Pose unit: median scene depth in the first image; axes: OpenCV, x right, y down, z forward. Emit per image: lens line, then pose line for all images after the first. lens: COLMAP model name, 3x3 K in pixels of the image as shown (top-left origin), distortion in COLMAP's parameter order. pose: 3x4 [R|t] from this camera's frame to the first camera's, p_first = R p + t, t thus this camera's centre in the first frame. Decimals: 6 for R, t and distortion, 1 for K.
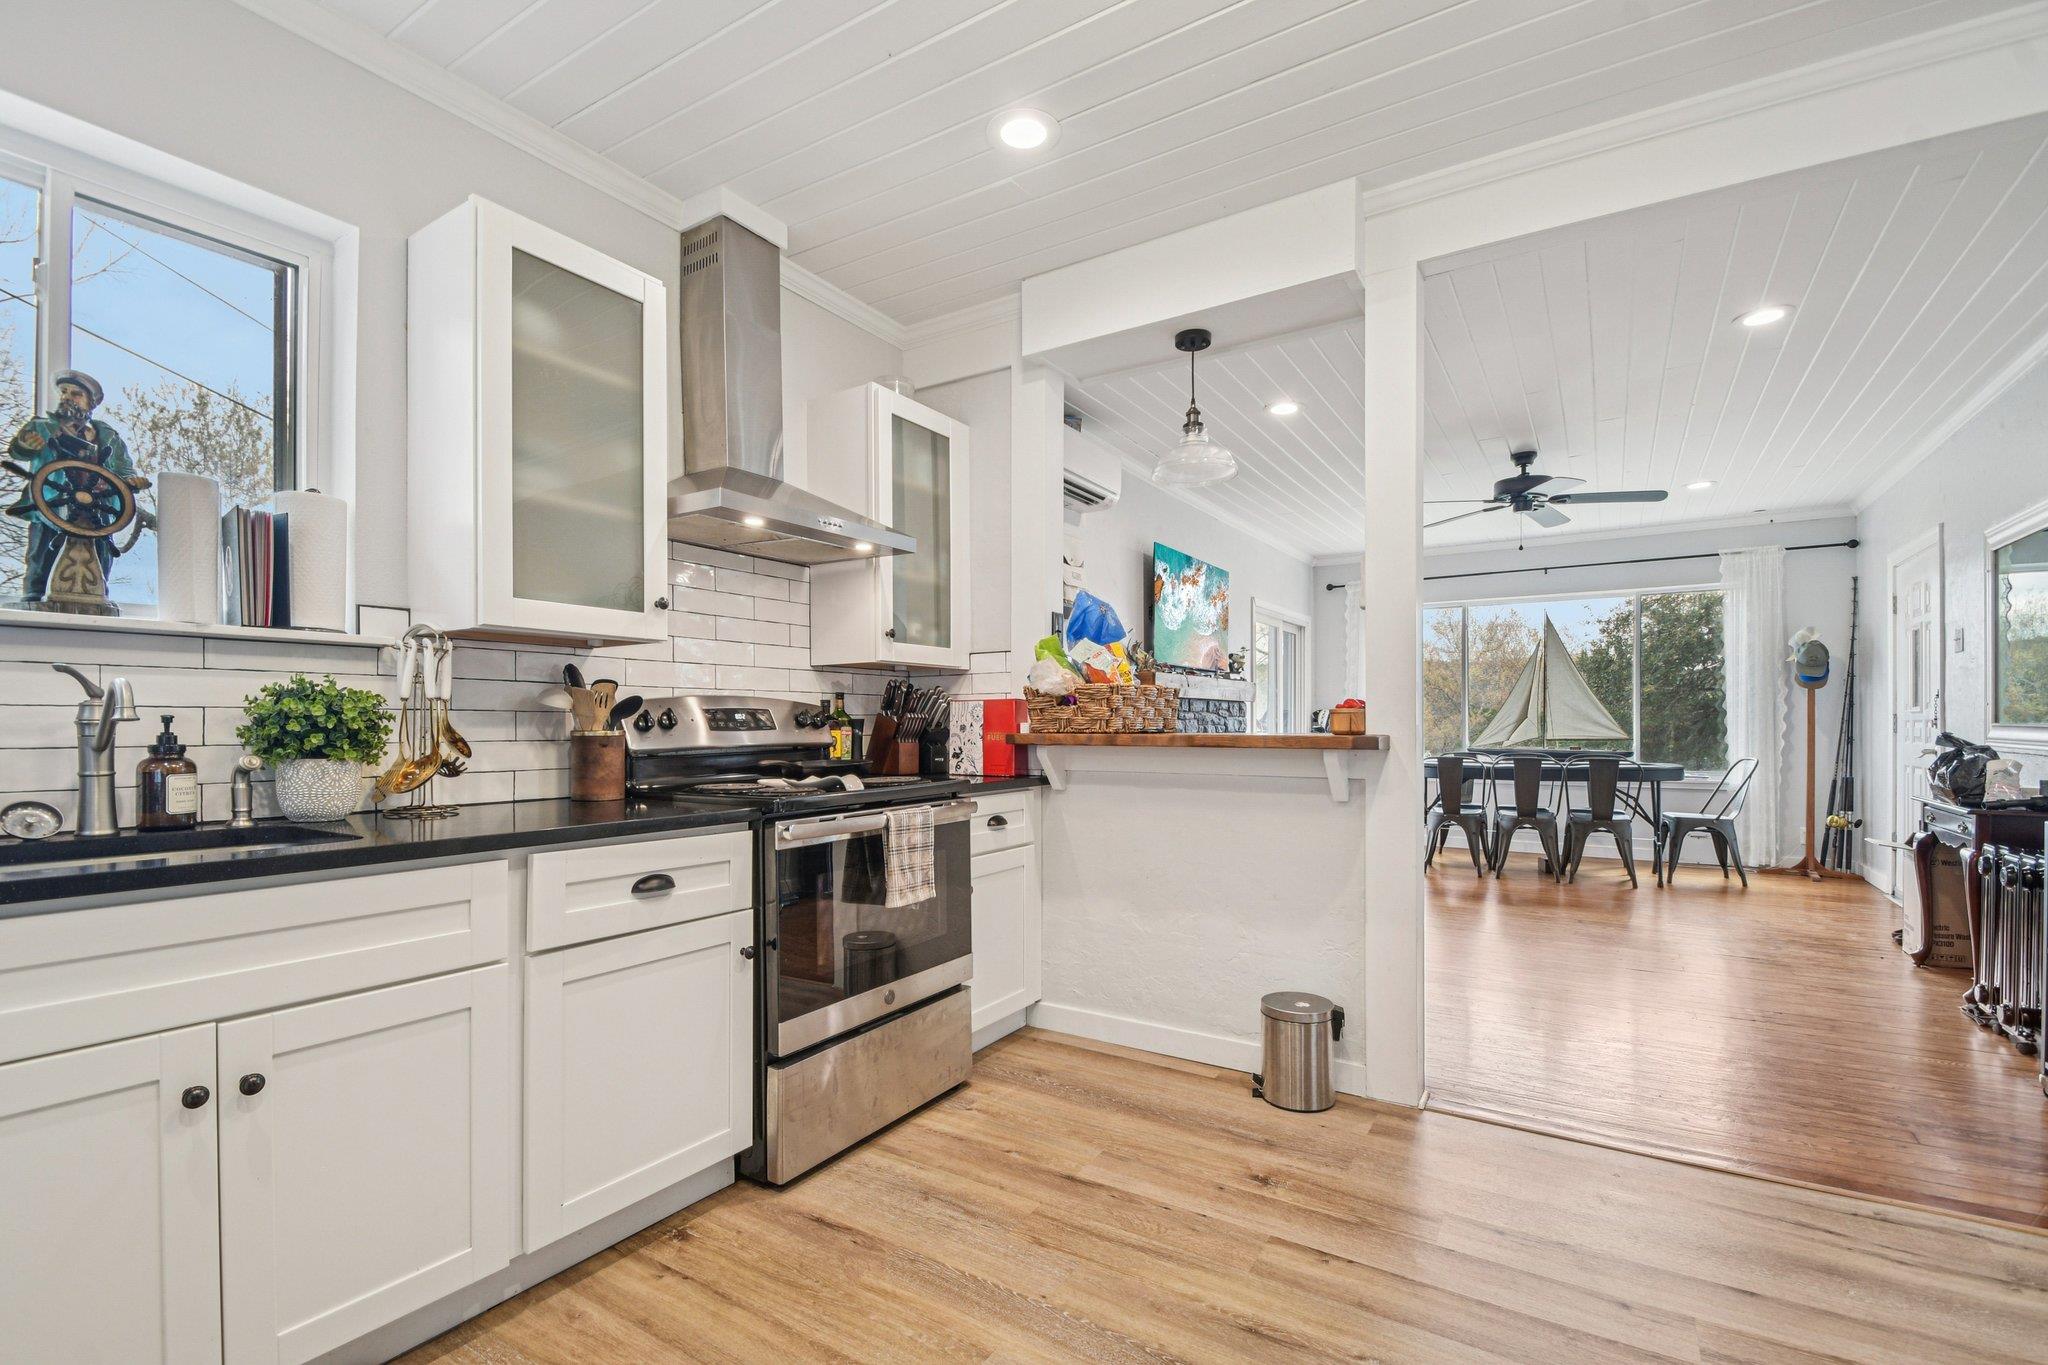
lens RADIAL K [[915.6, 0, 1019.7], [0, 915.6, 726.2], [0, 0, 1]] dist [0.008074, -0.011081]
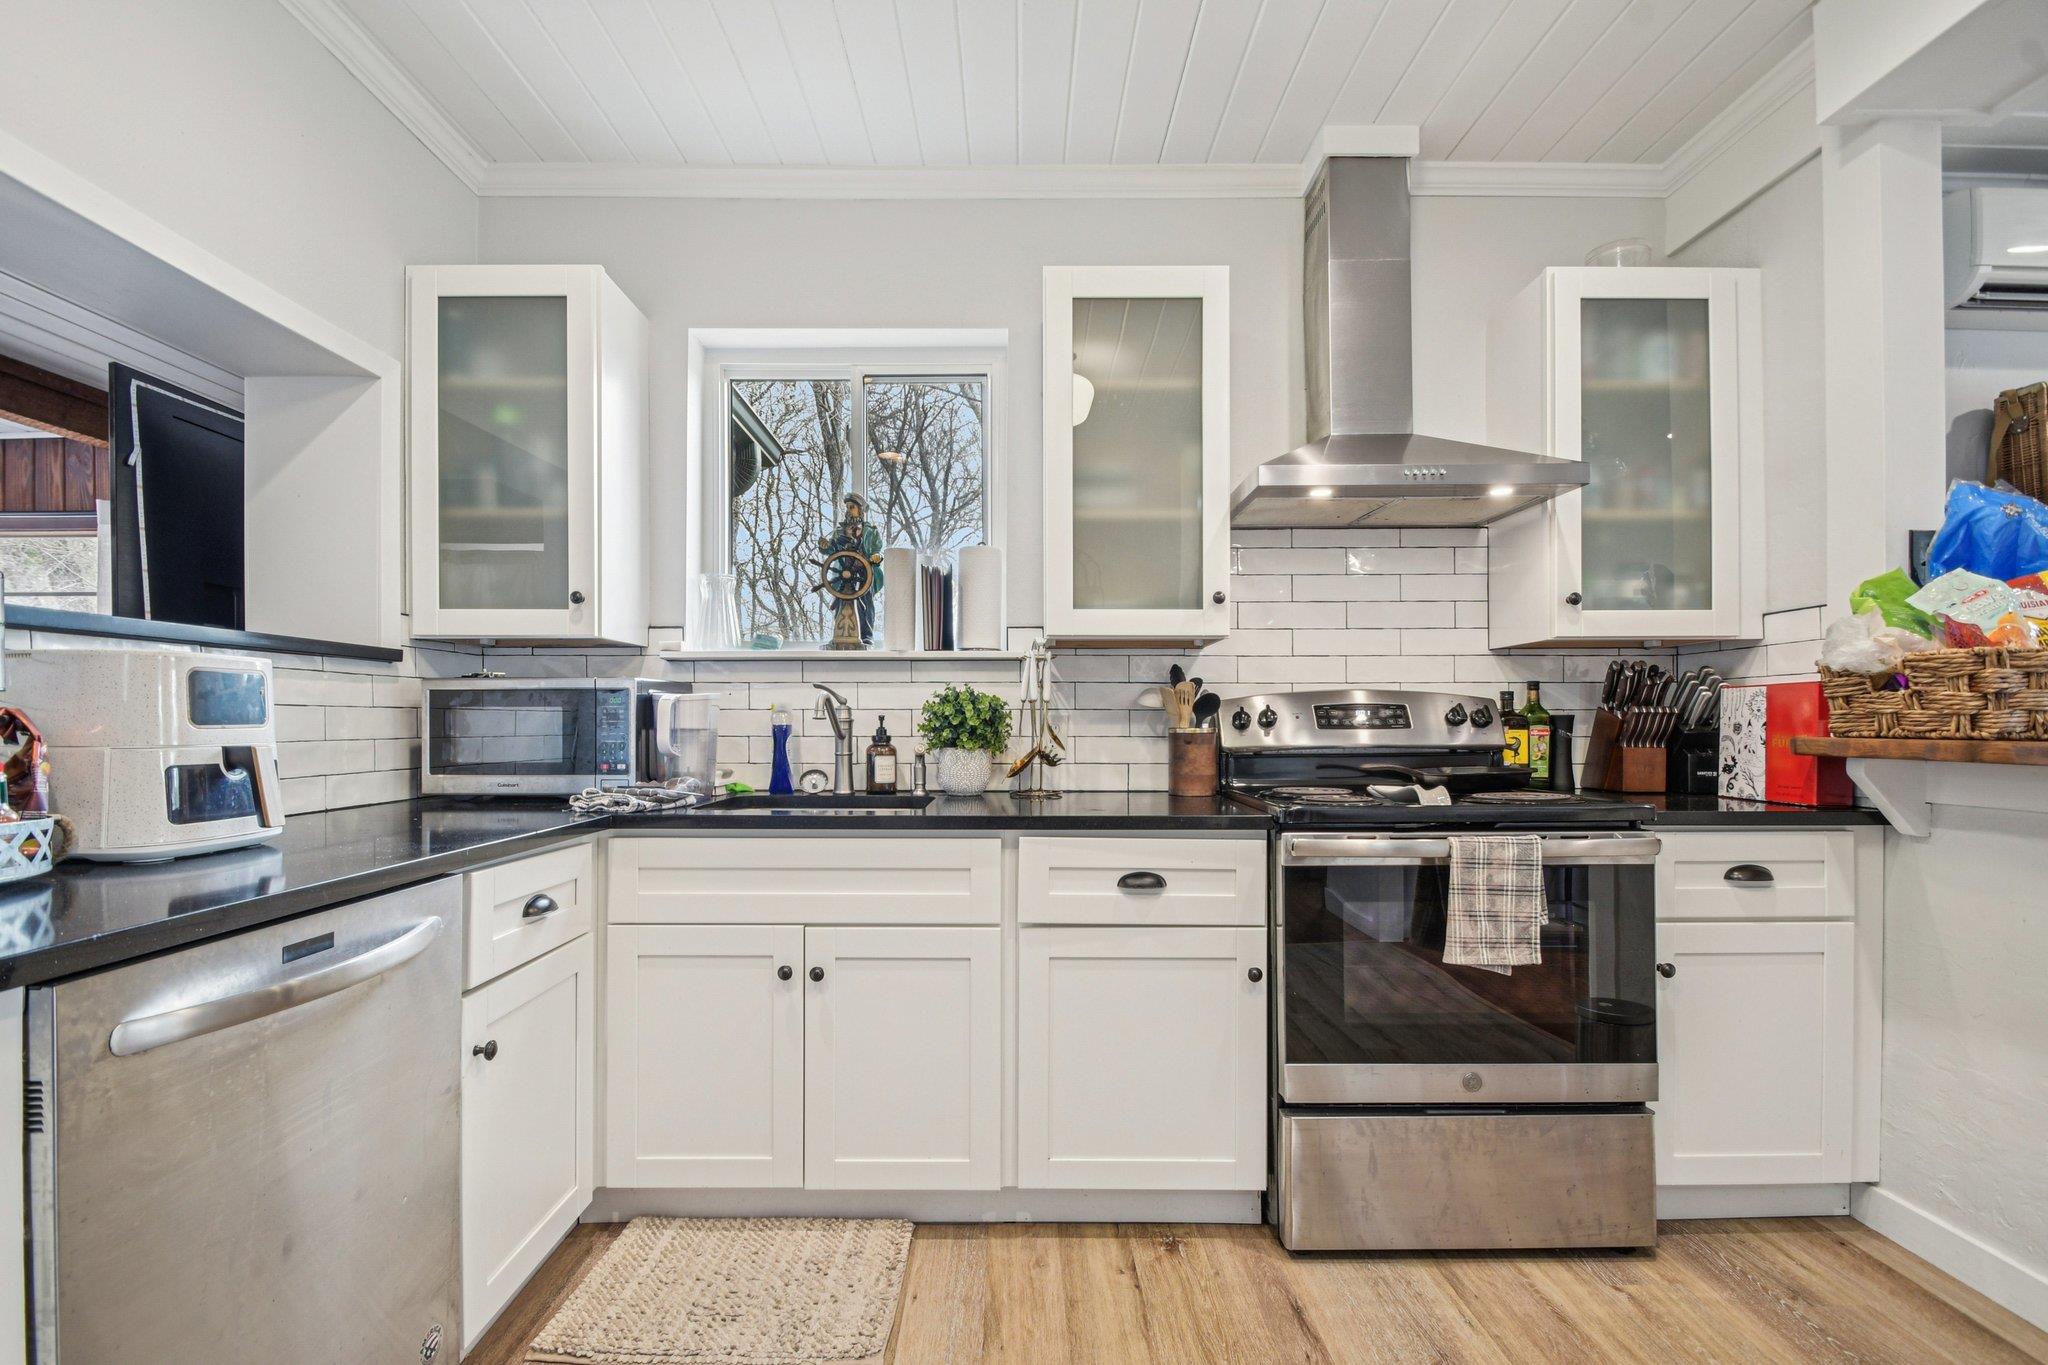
lens RADIAL K [[915.6, 0, 1019.7], [0, 915.6, 726.2], [0, 0, 1]] dist [0.008074, -0.011081]
pose [[0.534509, 0.005149, -0.845147, 0.299611], [-0.002508, 0.999987, 0.004506, -0.001198], [0.845159, -0.000288, 0.534515, 0.281369]]
